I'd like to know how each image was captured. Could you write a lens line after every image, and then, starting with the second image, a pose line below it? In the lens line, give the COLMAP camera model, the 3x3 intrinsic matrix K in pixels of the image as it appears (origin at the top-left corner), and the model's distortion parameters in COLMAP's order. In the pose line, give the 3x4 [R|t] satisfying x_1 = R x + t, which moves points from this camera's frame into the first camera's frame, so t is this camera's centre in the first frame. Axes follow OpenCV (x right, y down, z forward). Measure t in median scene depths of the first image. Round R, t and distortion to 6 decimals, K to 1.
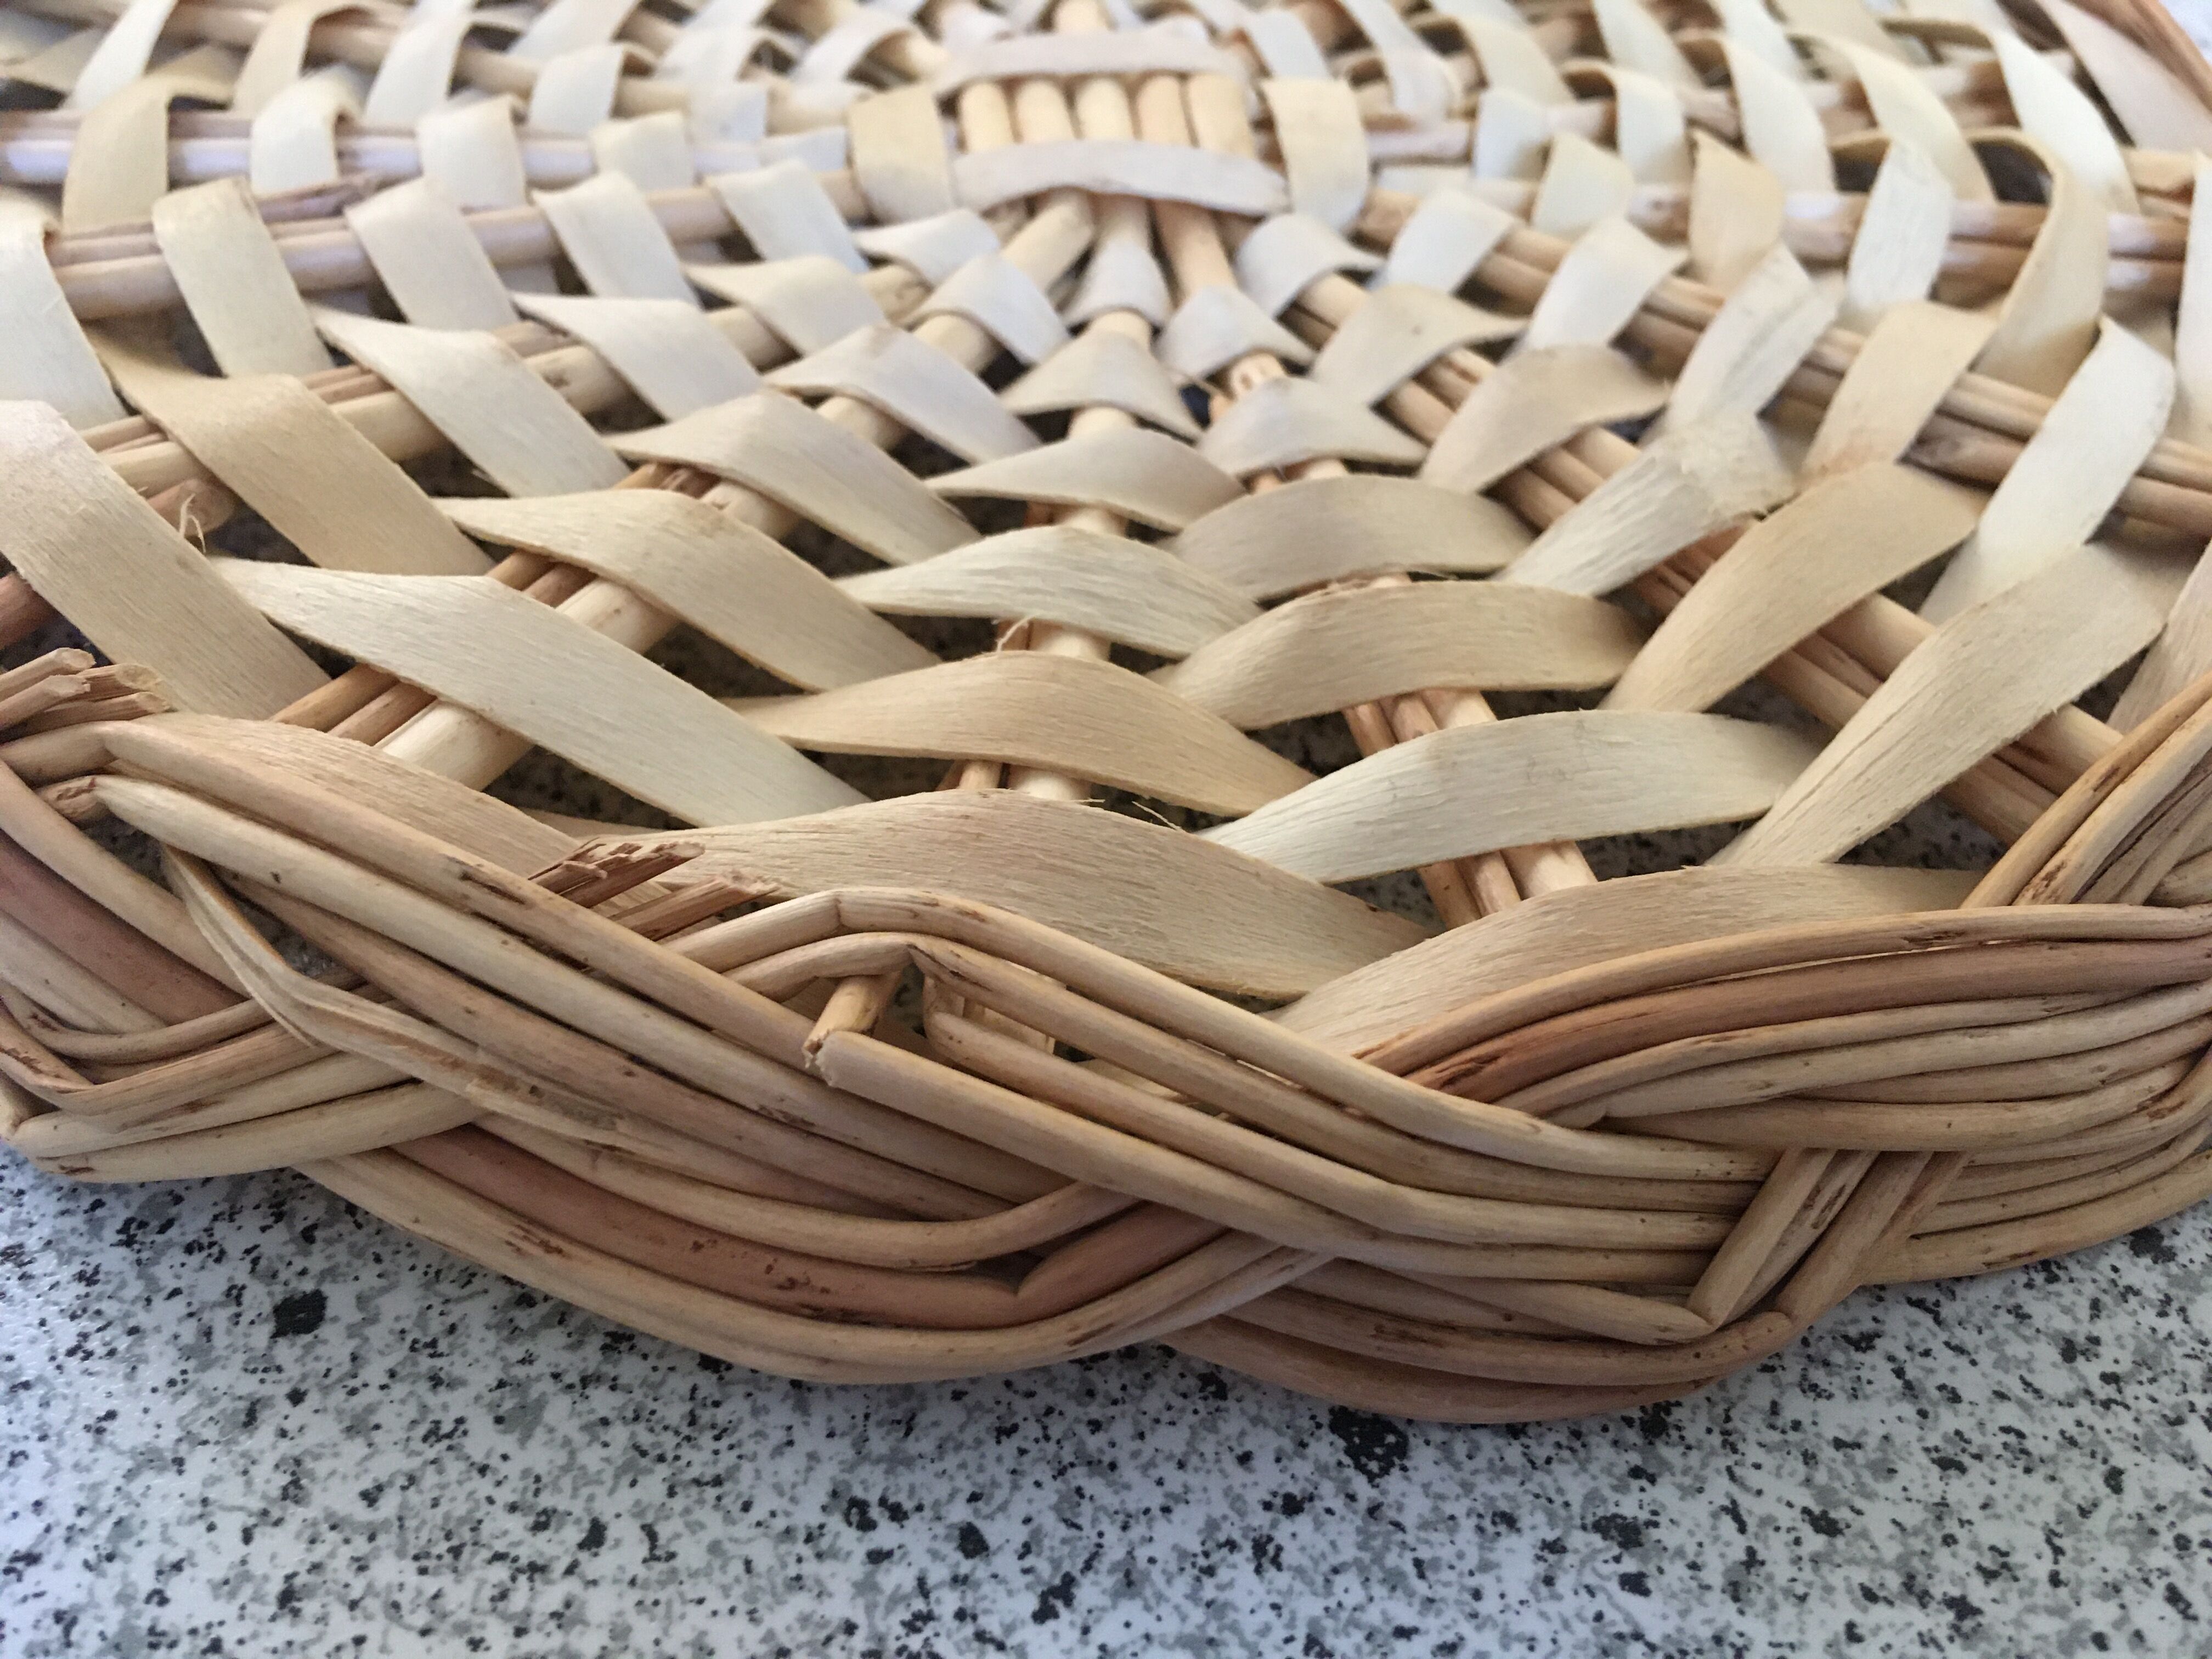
lens RADIAL K [[2041.7, 0, 1106.0], [0, 2041.7, 829.5], [0, 0, 1]] dist [-0.017812, -0.018357]
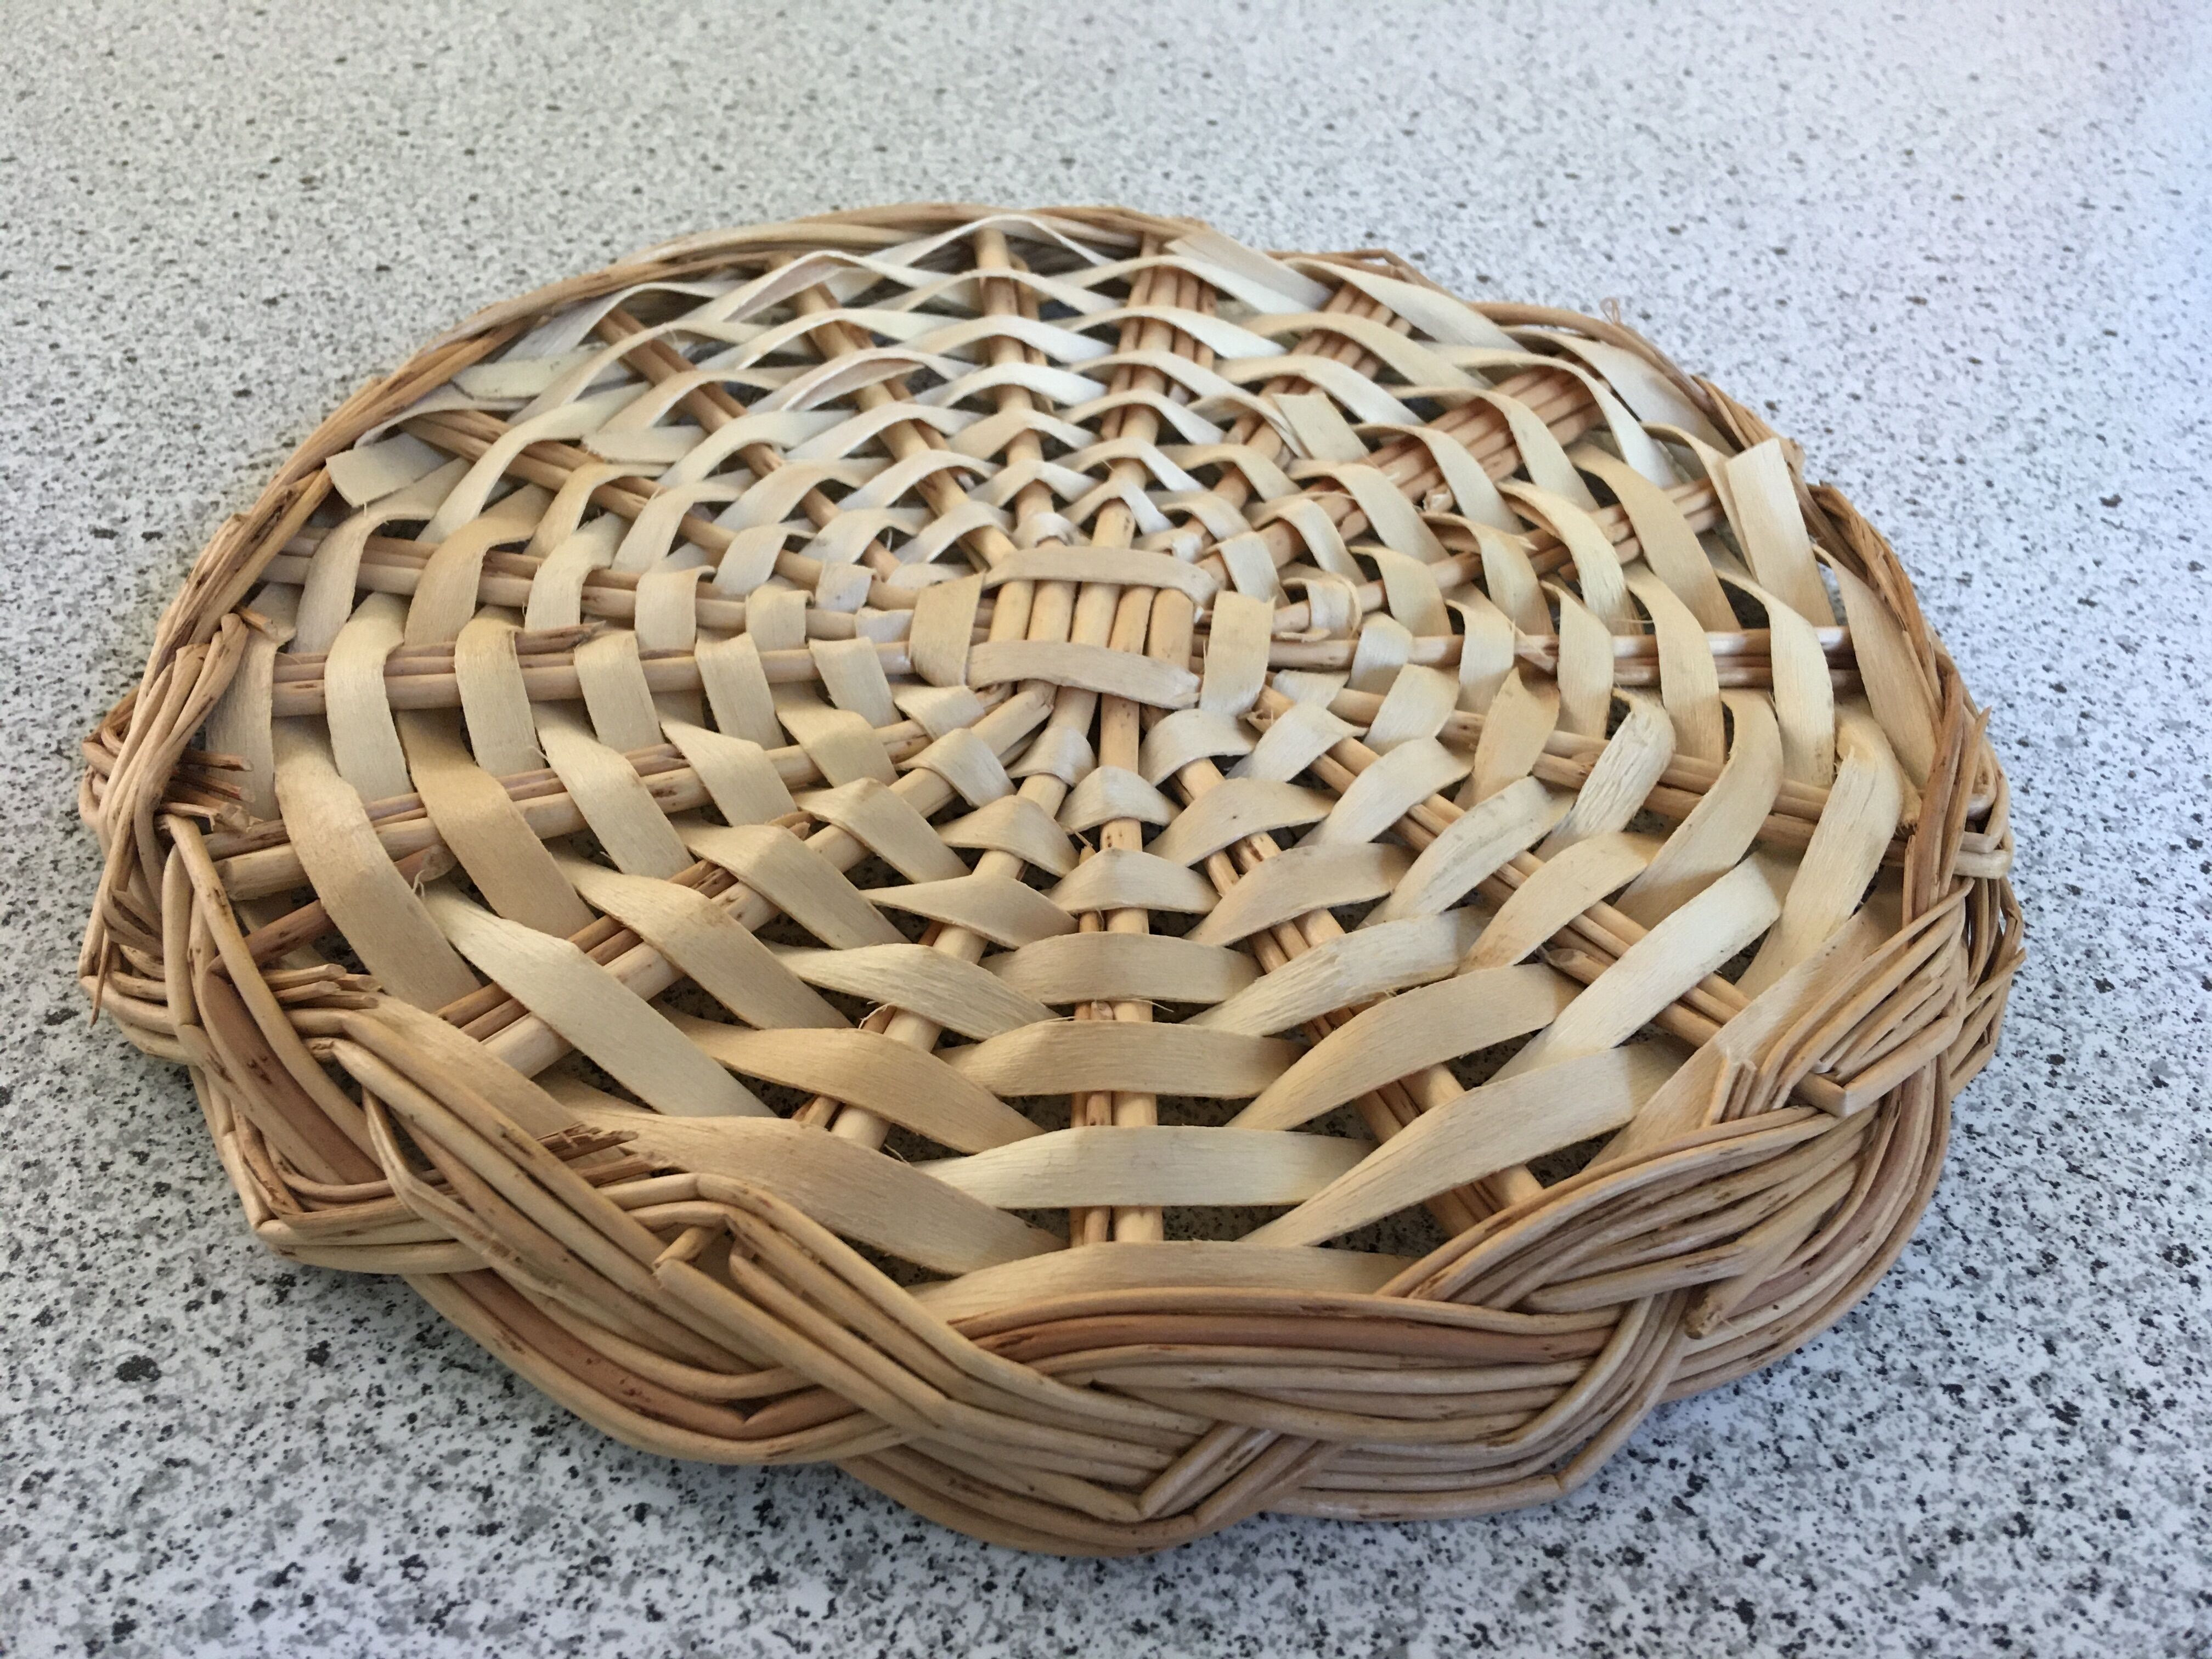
lens RADIAL K [[2041.7, 0, 1106.0], [0, 2041.7, 829.5], [0, 0, 1]] dist [-0.017812, -0.018357]
pose [[0.973873, 0.132335, -0.184550, 0.446296], [-0.141193, 0.989340, -0.035650, -0.226243], [0.177865, 0.060776, 0.982176, -0.617026]]
